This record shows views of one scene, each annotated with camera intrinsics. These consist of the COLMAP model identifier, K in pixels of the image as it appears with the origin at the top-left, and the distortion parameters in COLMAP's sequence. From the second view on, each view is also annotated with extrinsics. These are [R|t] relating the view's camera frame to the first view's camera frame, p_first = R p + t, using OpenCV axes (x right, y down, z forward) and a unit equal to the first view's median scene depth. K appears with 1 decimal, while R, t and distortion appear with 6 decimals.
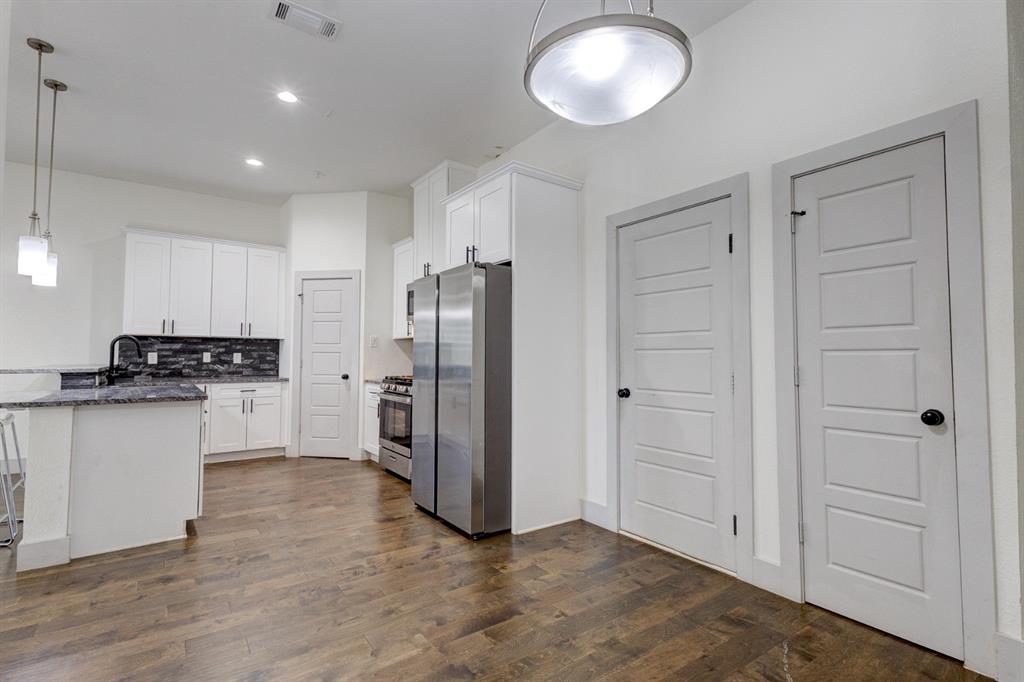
lens RADIAL K [[502.2, 0, 512.0], [0, 502.2, 341.0], [0, 0, 1]] dist [0.021276, -0.000177]
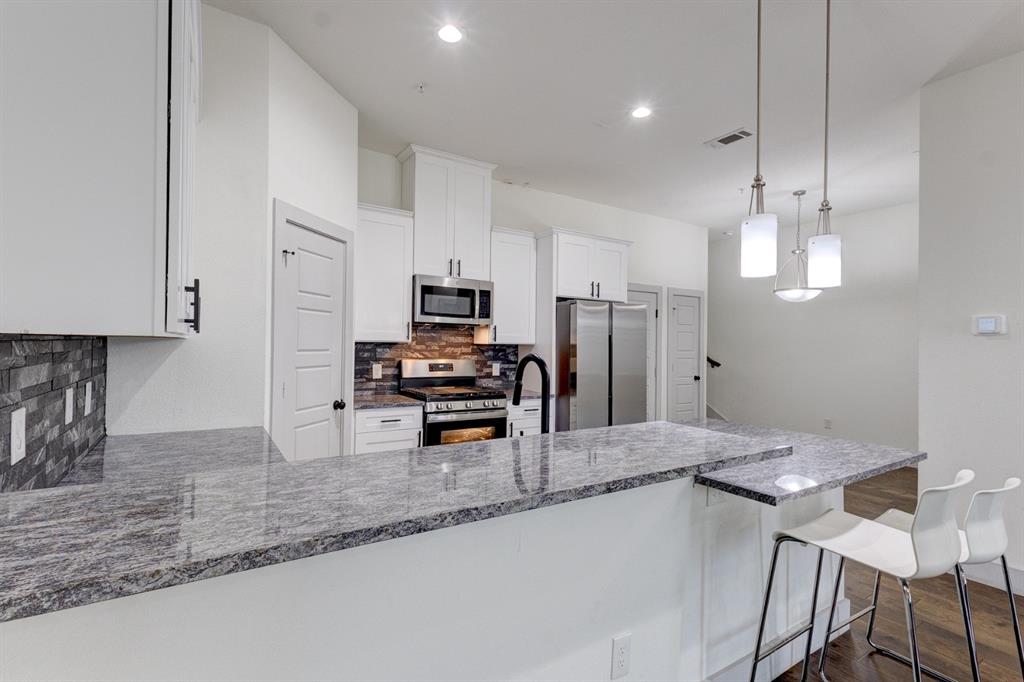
lens RADIAL K [[479.8, 0, 512.0], [0, 479.8, 341.0], [0, 0, 1]] dist [0.017596, 0.000012]
pose [[0.031412, 0.005872, 0.999489, -0.893802], [-0.044574, 0.998996, -0.004468, -0.011543], [-0.998512, -0.044411, 0.031642, 0.773409]]
